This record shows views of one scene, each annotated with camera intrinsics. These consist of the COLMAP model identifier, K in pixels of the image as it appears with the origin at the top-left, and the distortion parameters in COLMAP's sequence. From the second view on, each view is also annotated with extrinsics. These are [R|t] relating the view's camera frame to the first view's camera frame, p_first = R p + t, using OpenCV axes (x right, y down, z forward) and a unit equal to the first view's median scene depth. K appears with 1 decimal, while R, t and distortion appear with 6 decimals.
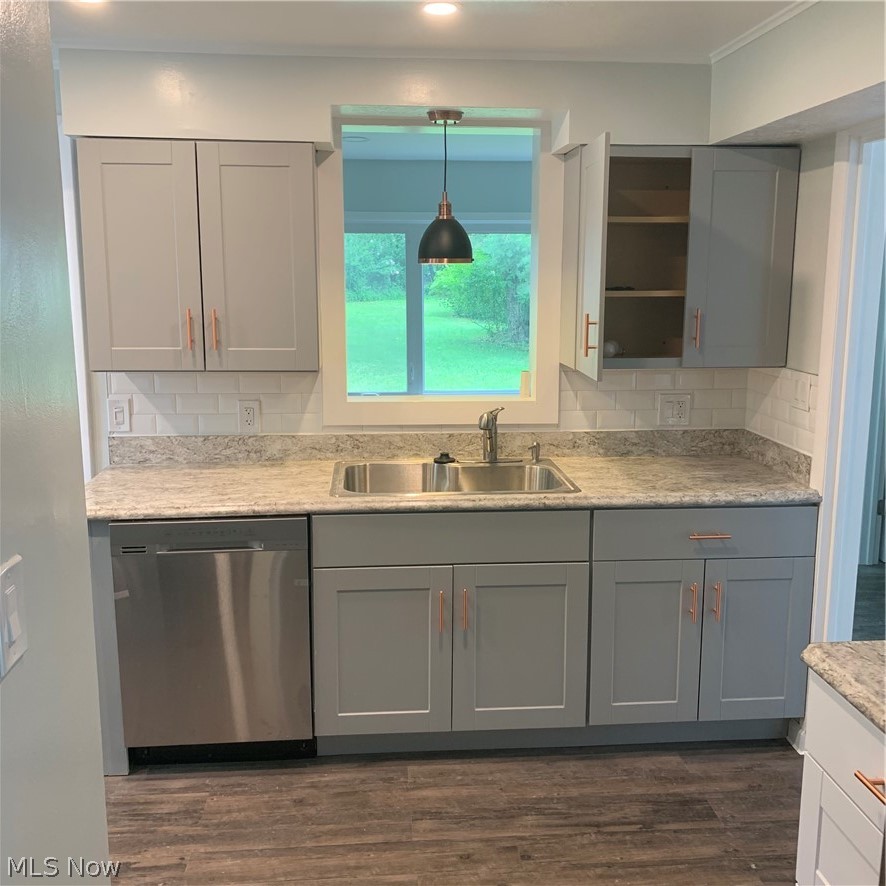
lens RADIAL K [[898.5, 0, 447.0], [0, 898.5, 417.4], [0, 0, 1]] dist [0.092181, -0.237170]
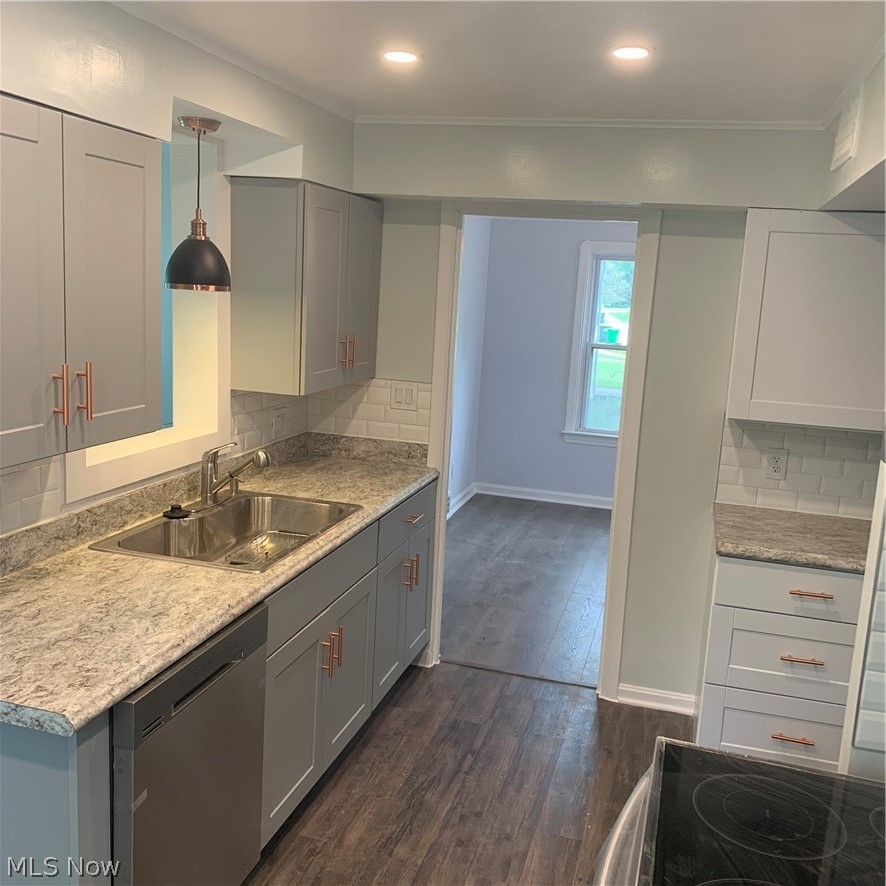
lens RADIAL K [[898.5, 0, 447.0], [0, 898.5, 417.4], [0, 0, 1]] dist [0.092181, -0.237170]
pose [[0.347434, -0.122303, 0.929694, -0.779977], [0.089004, 0.991283, 0.097144, -0.116158], [-0.933471, 0.048996, 0.355291, 0.485241]]
